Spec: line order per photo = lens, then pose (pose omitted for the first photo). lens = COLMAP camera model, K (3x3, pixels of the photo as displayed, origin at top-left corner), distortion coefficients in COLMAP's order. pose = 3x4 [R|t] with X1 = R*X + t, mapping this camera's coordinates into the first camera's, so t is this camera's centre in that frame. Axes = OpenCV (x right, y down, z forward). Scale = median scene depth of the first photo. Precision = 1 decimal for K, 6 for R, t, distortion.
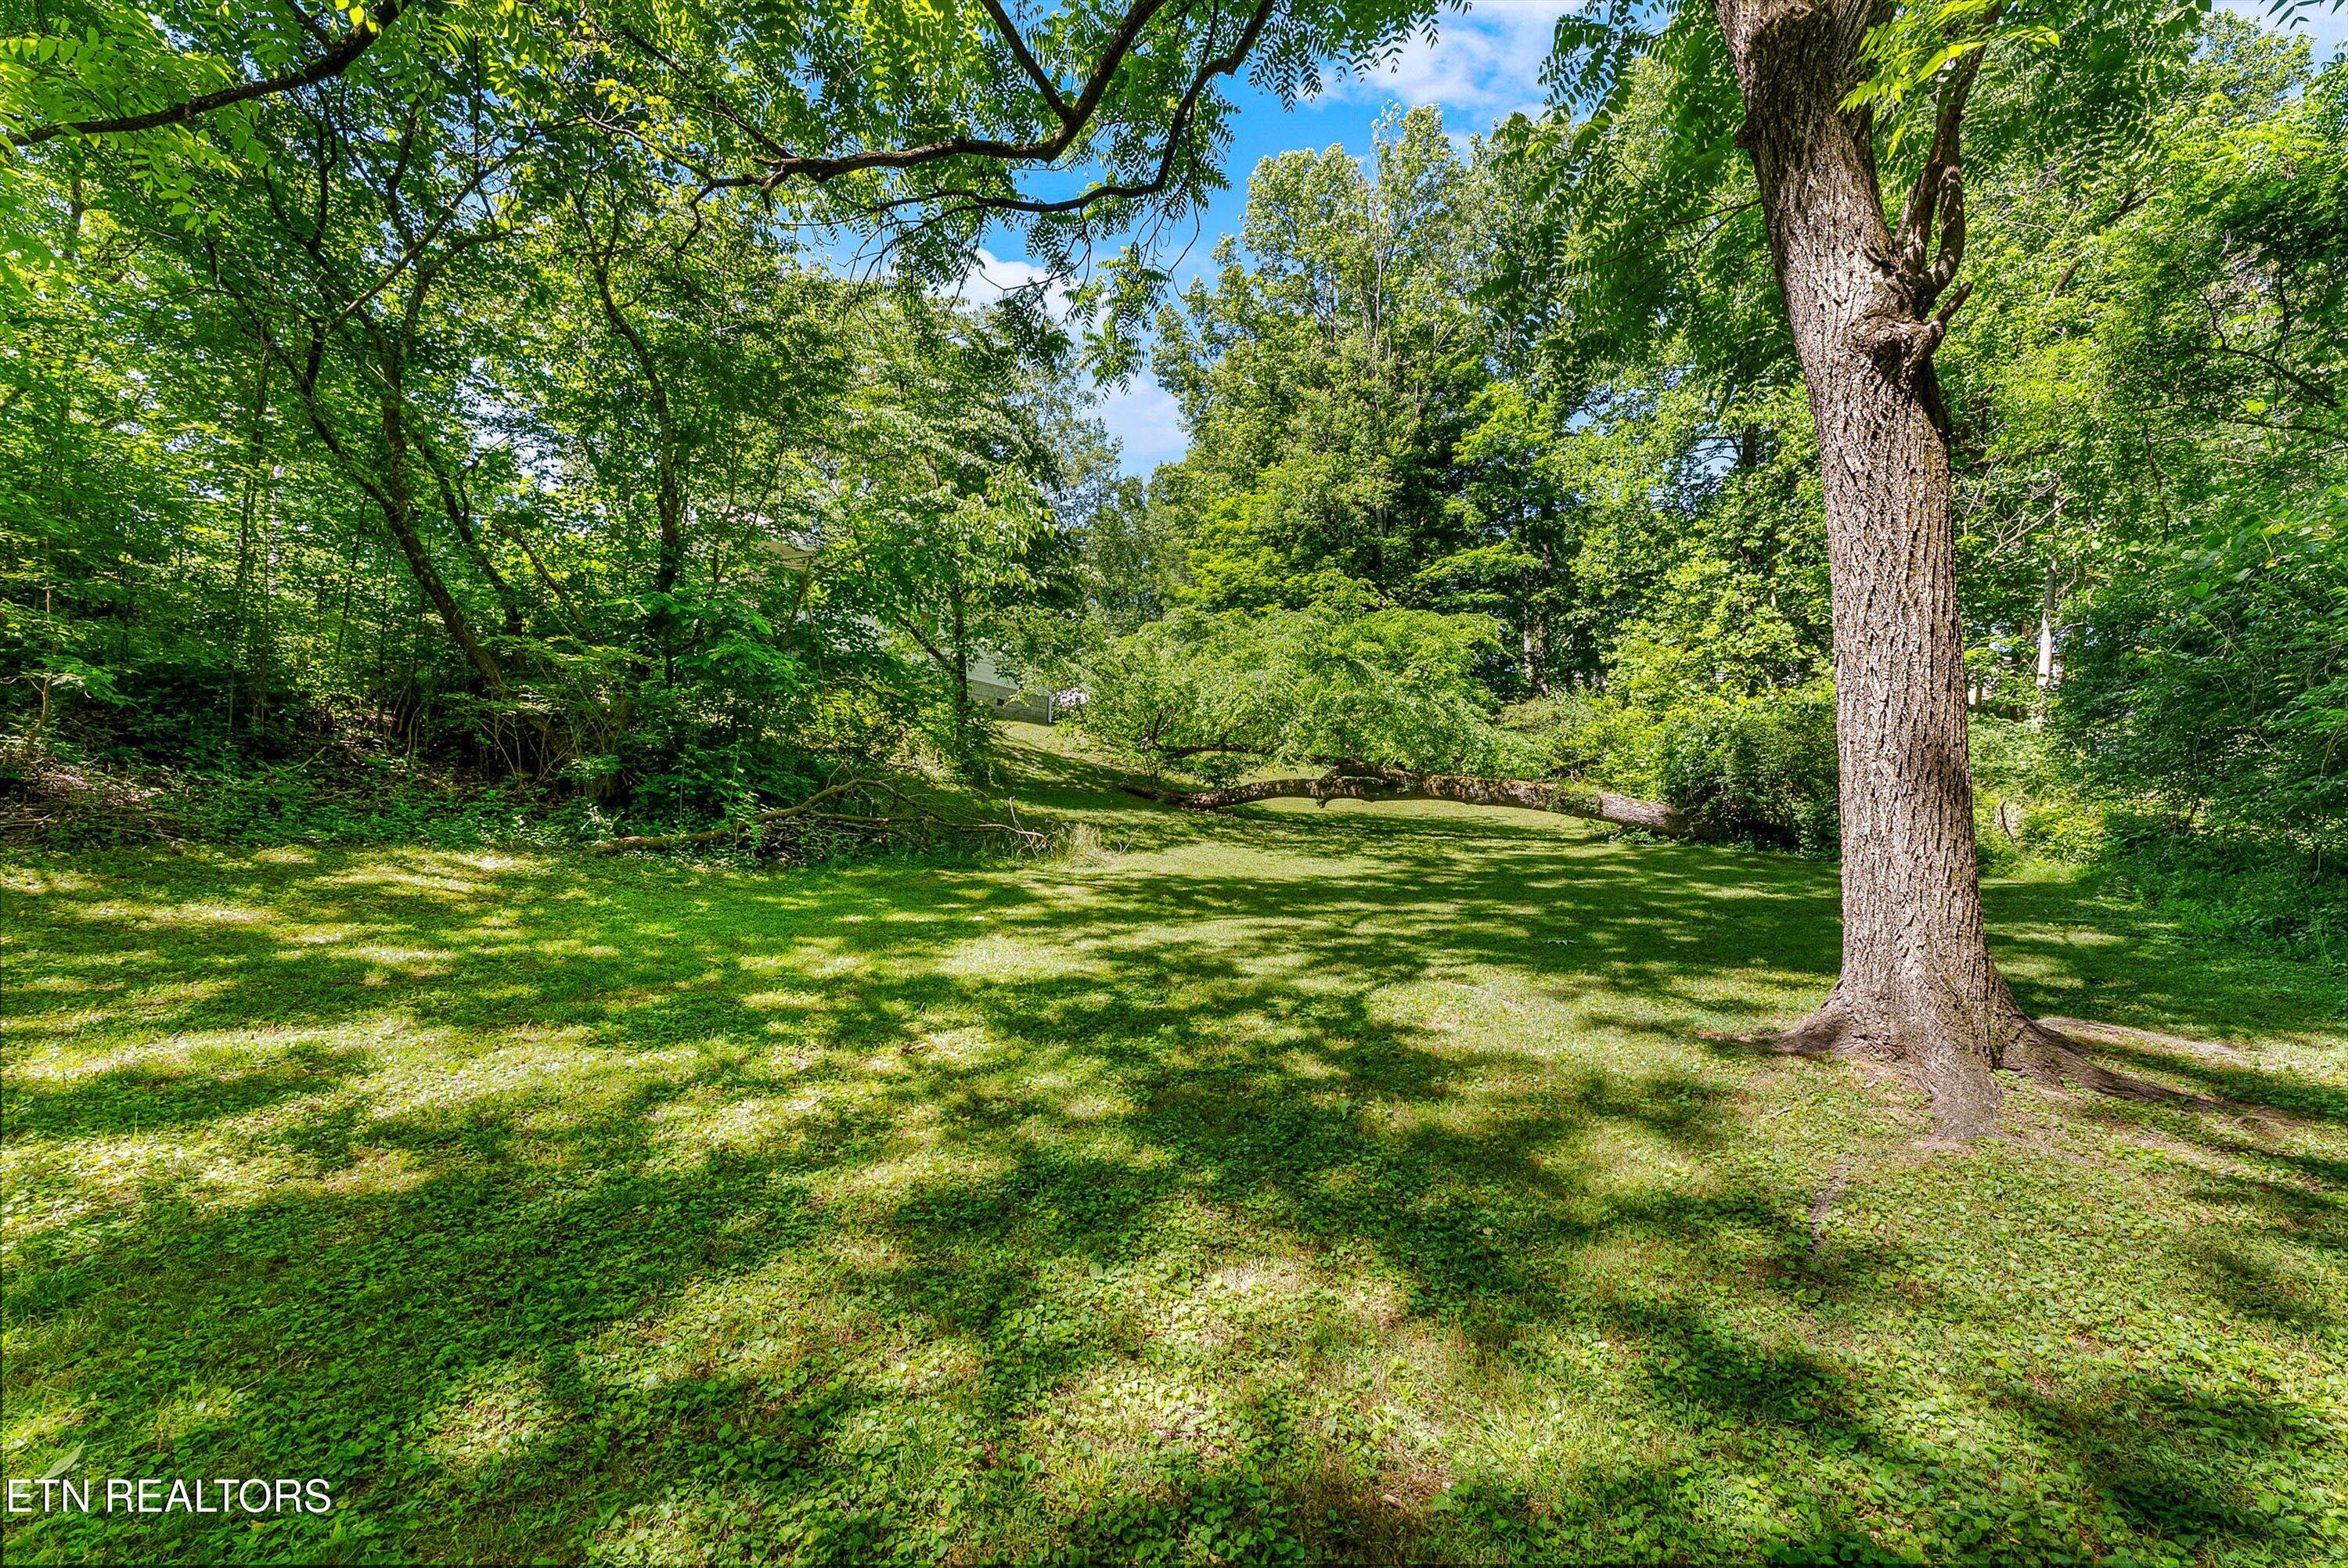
lens RADIAL K [[955.9, 0, 1207.4], [0, 955.9, 811.6], [0, 0, 1]] dist [-0.000971, -0.000139]
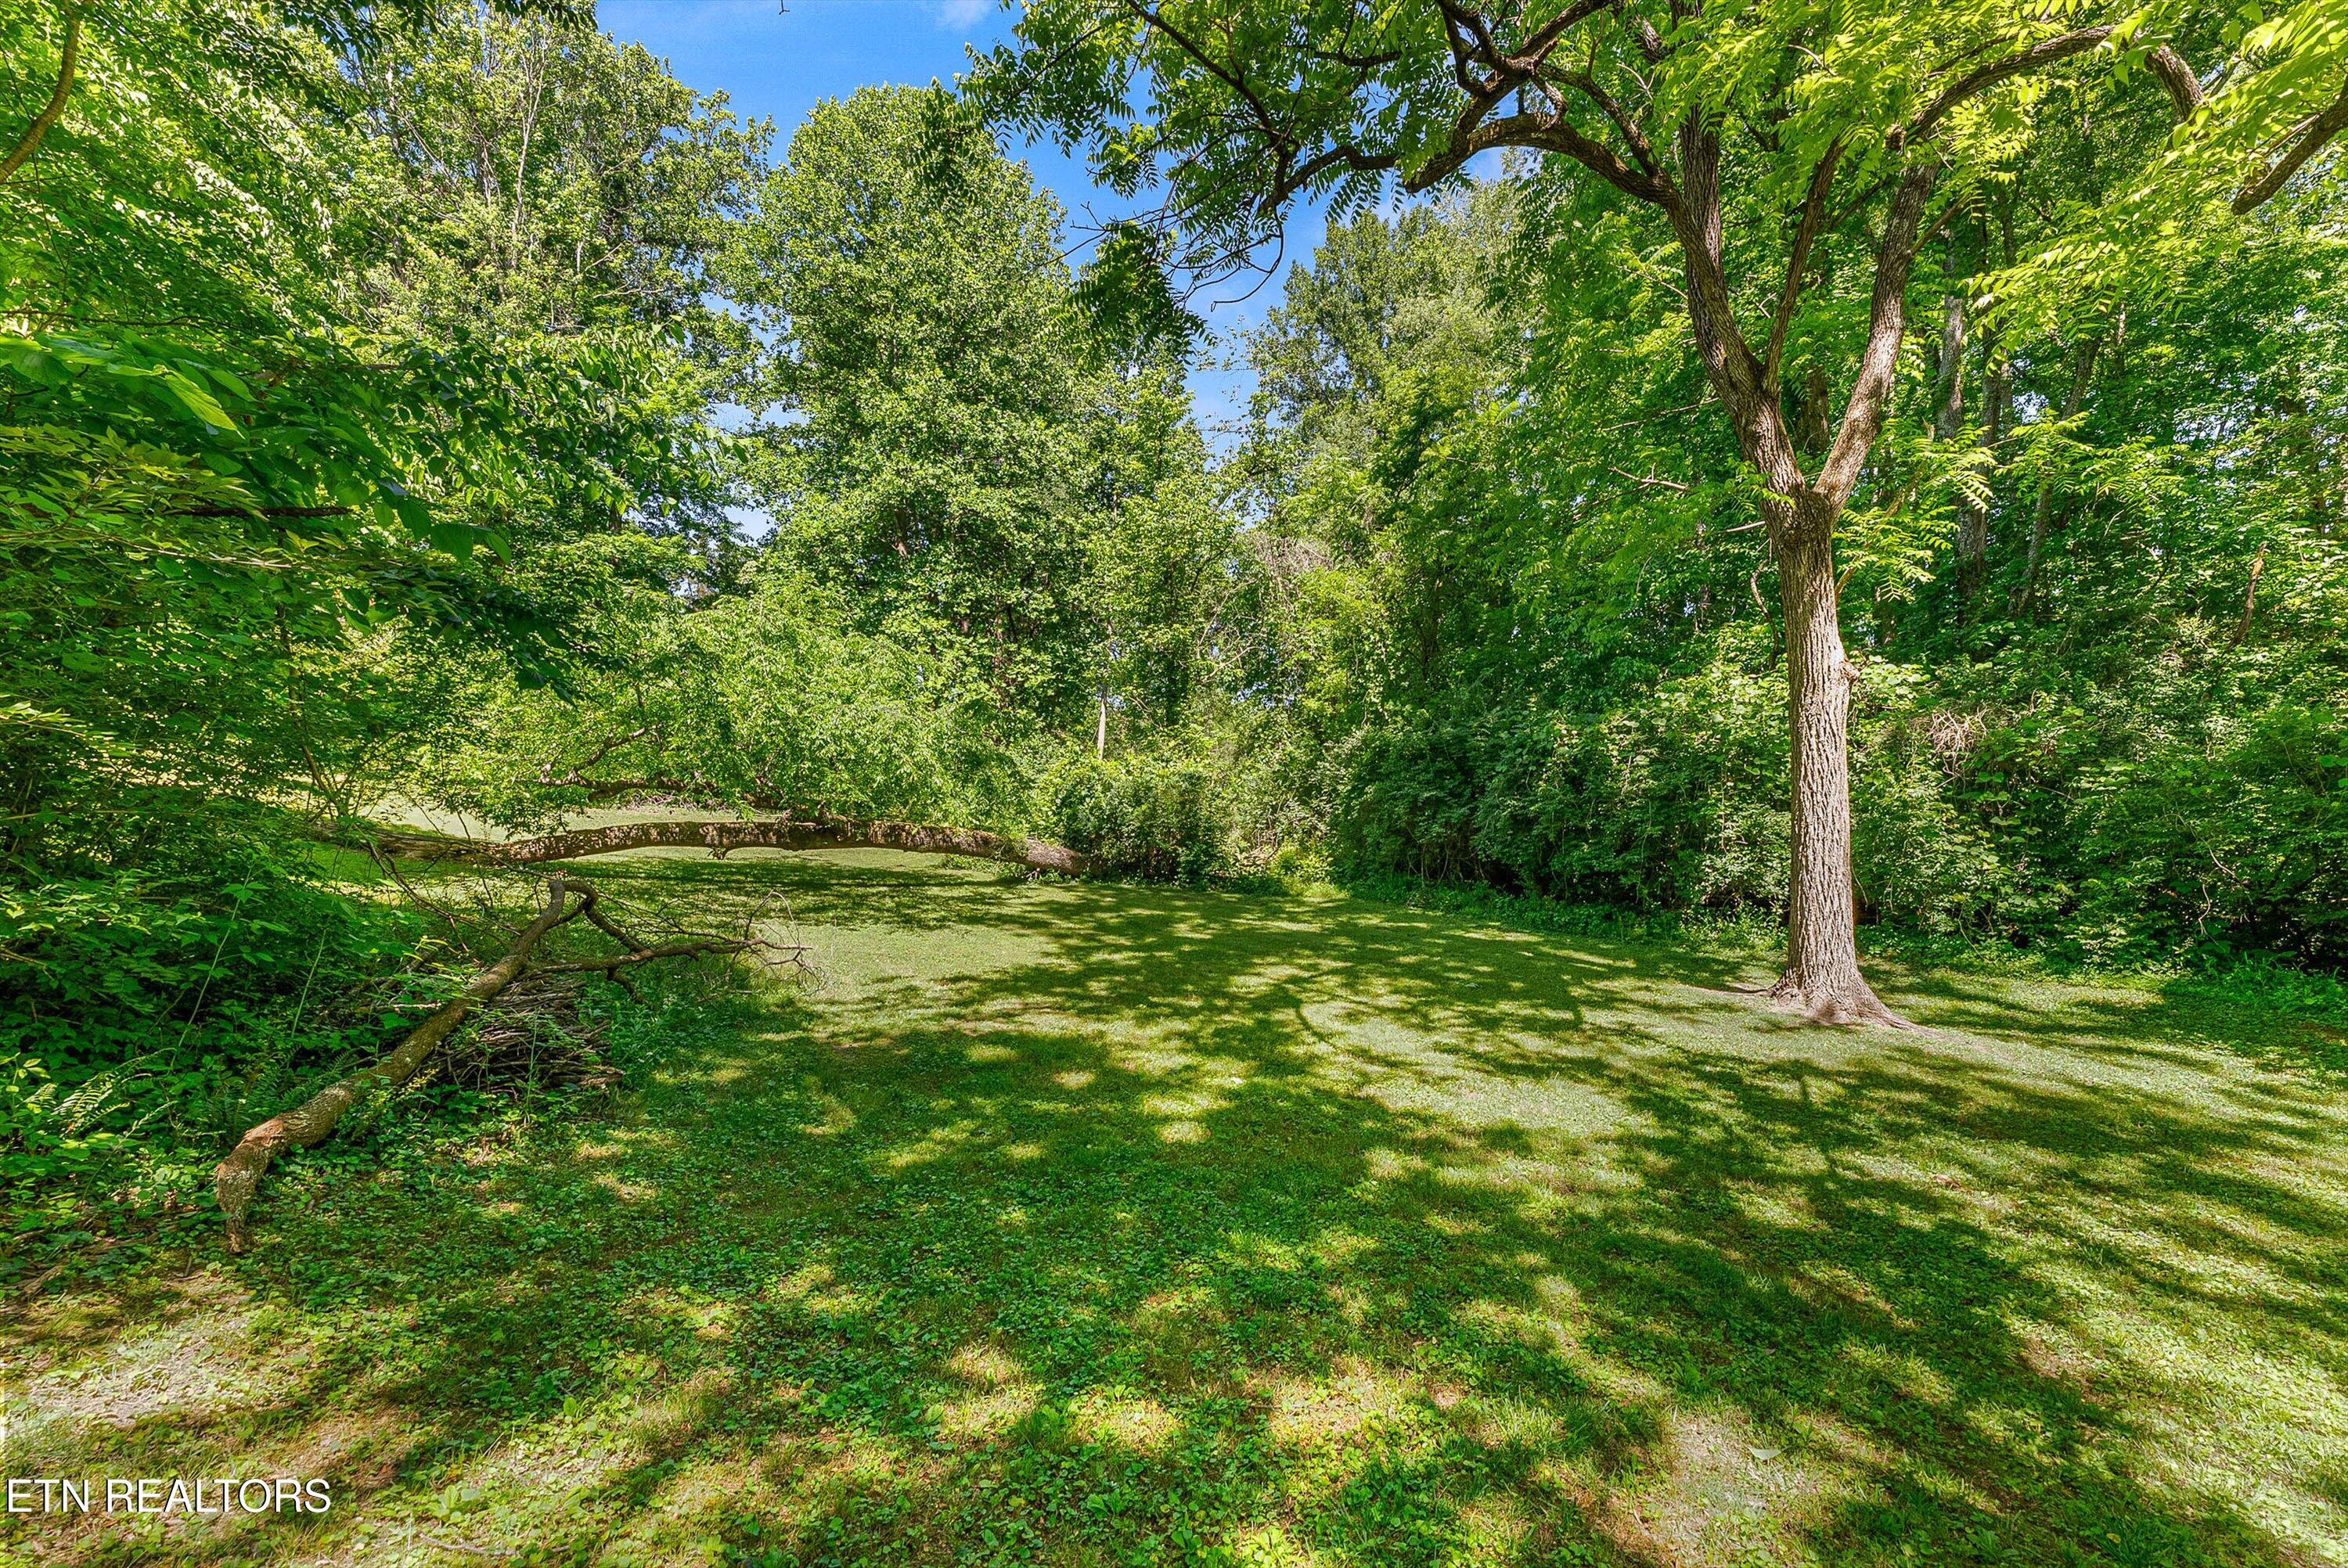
lens RADIAL K [[955.9, 0, 1207.4], [0, 955.9, 811.6], [0, 0, 1]] dist [-0.000971, -0.000139]
pose [[0.454187, 0.001531, 0.890905, -0.395547], [-0.003626, 0.999993, 0.000130, -0.043664], [-0.890899, -0.003289, 0.454190, 0.272461]]
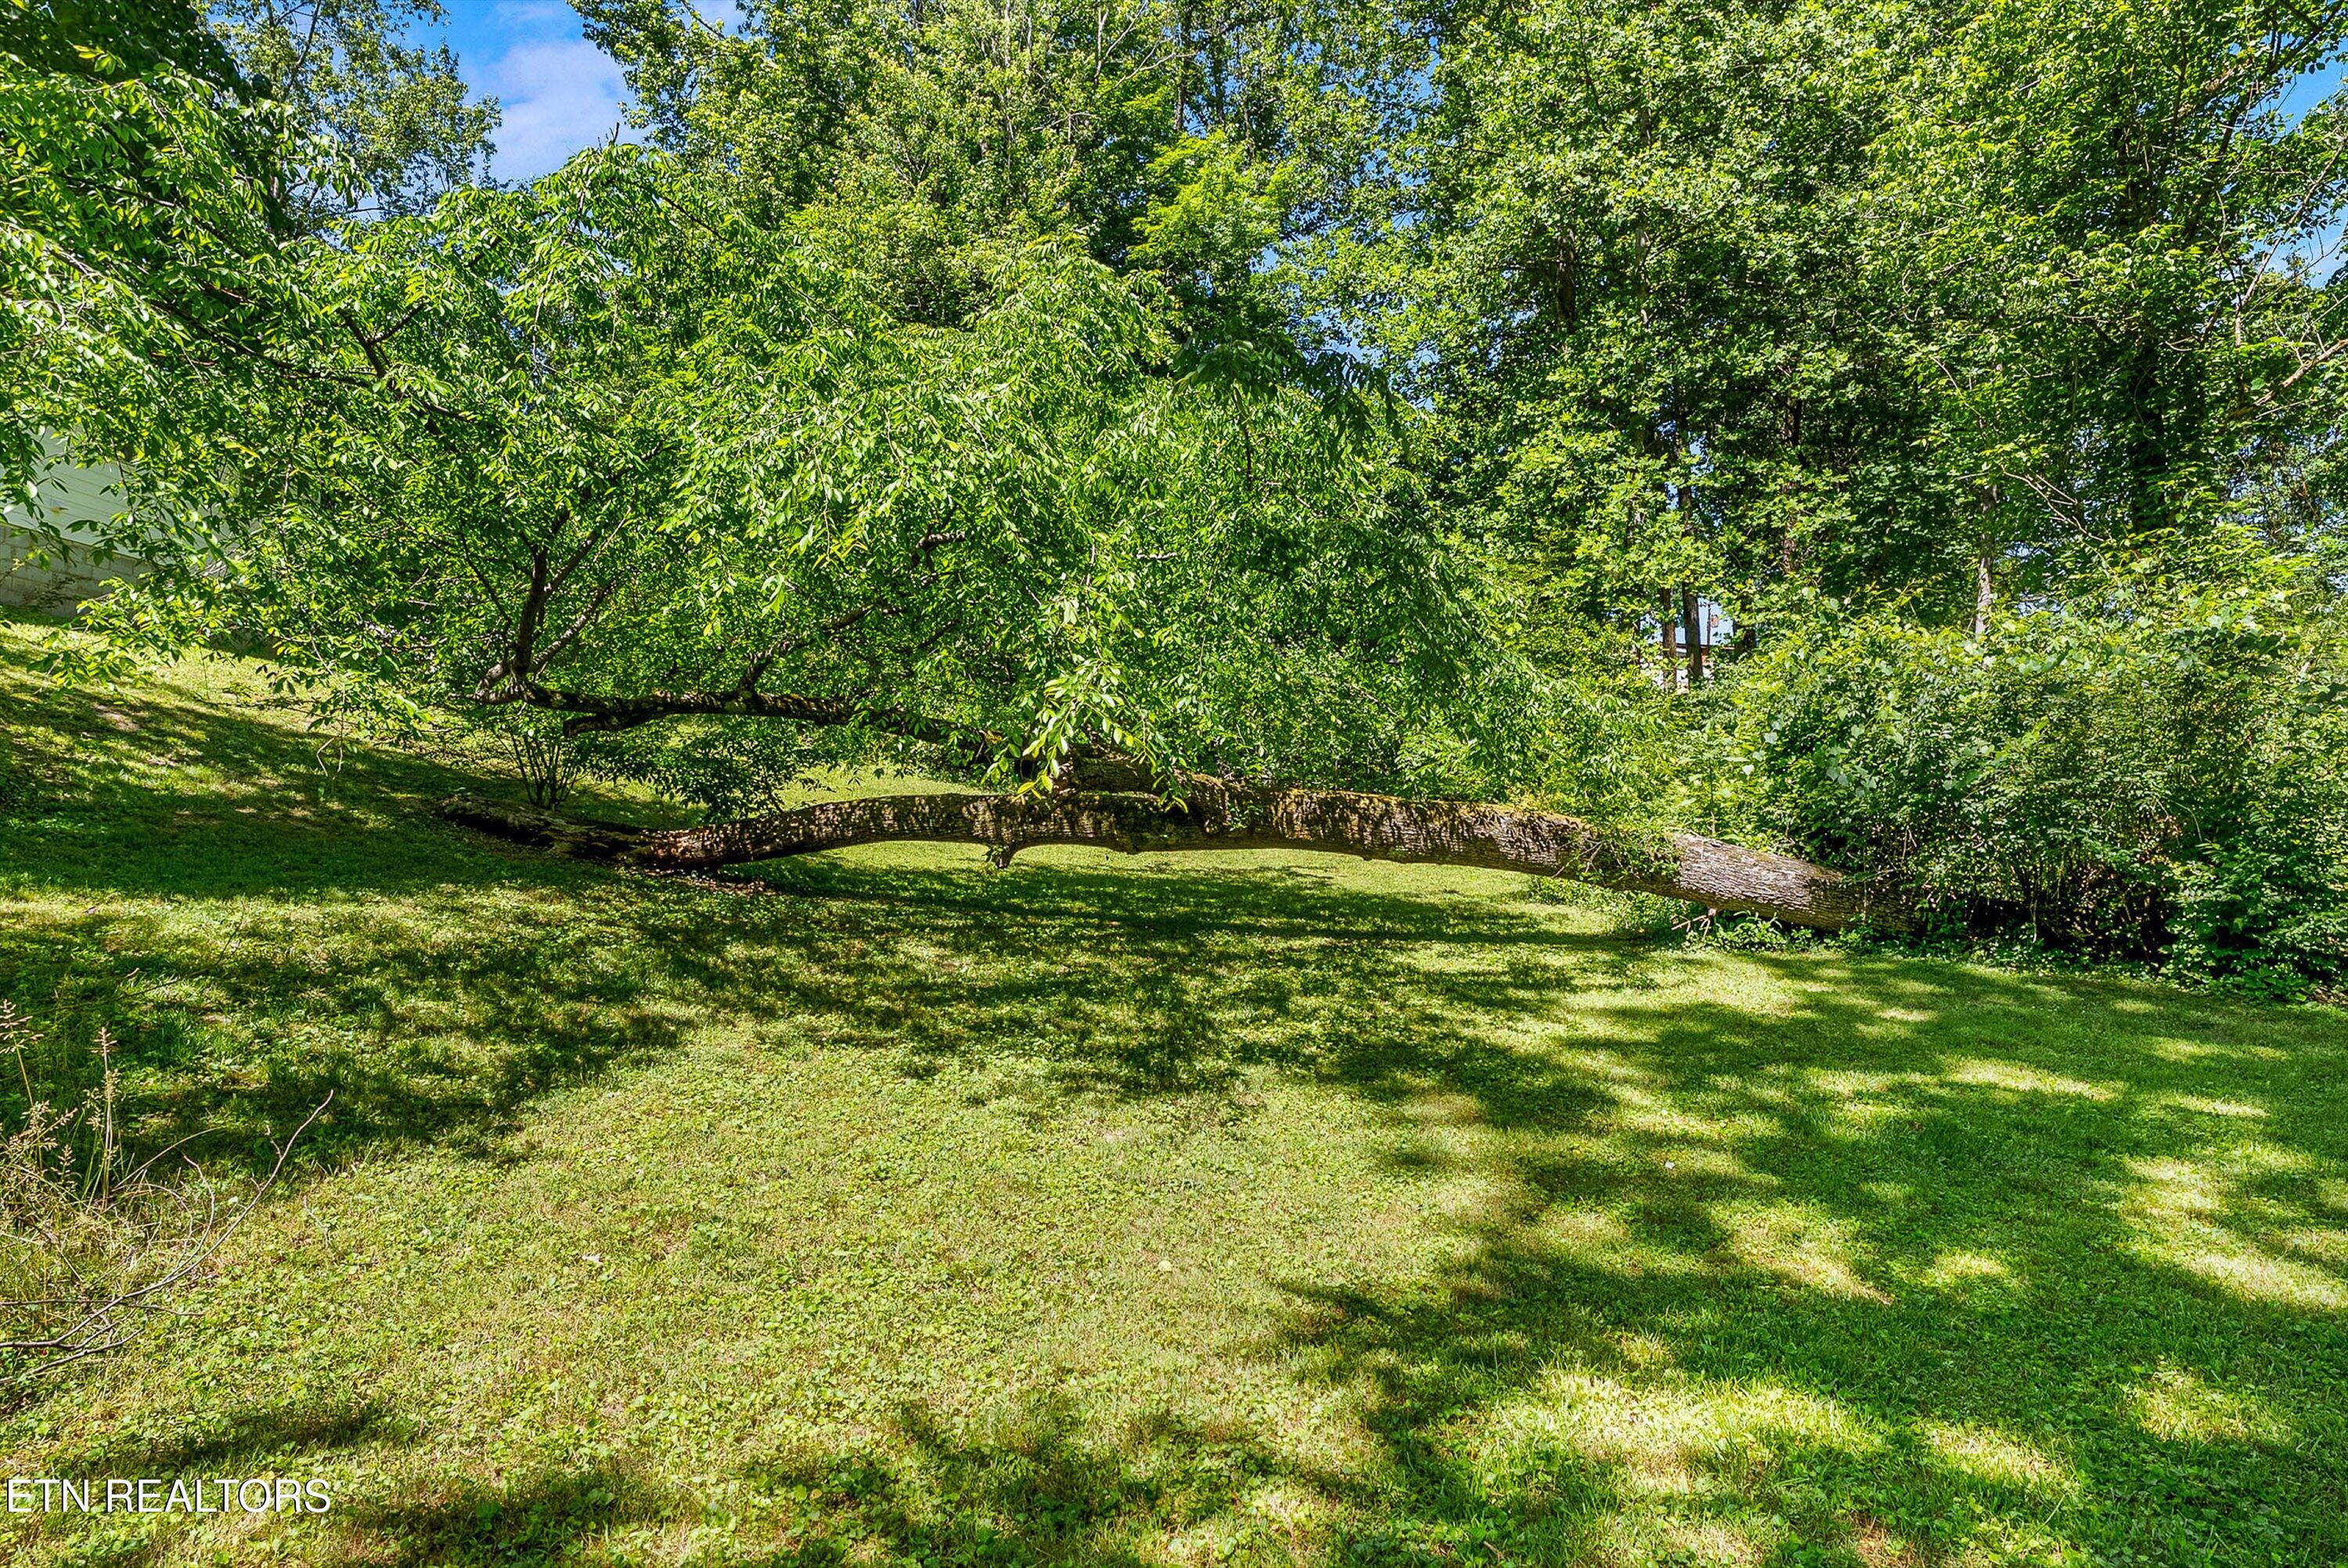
lens RADIAL K [[1267.5, 0, 1174.0], [0, 1267.5, 784.0], [0, 0, 1]] dist [0.003983, 0.000820]
pose [[0.929176, 0.006856, 0.369575, -0.009509], [0.005438, 0.999466, -0.032213, -0.020830], [-0.369598, 0.031941, 0.928643, 0.468360]]
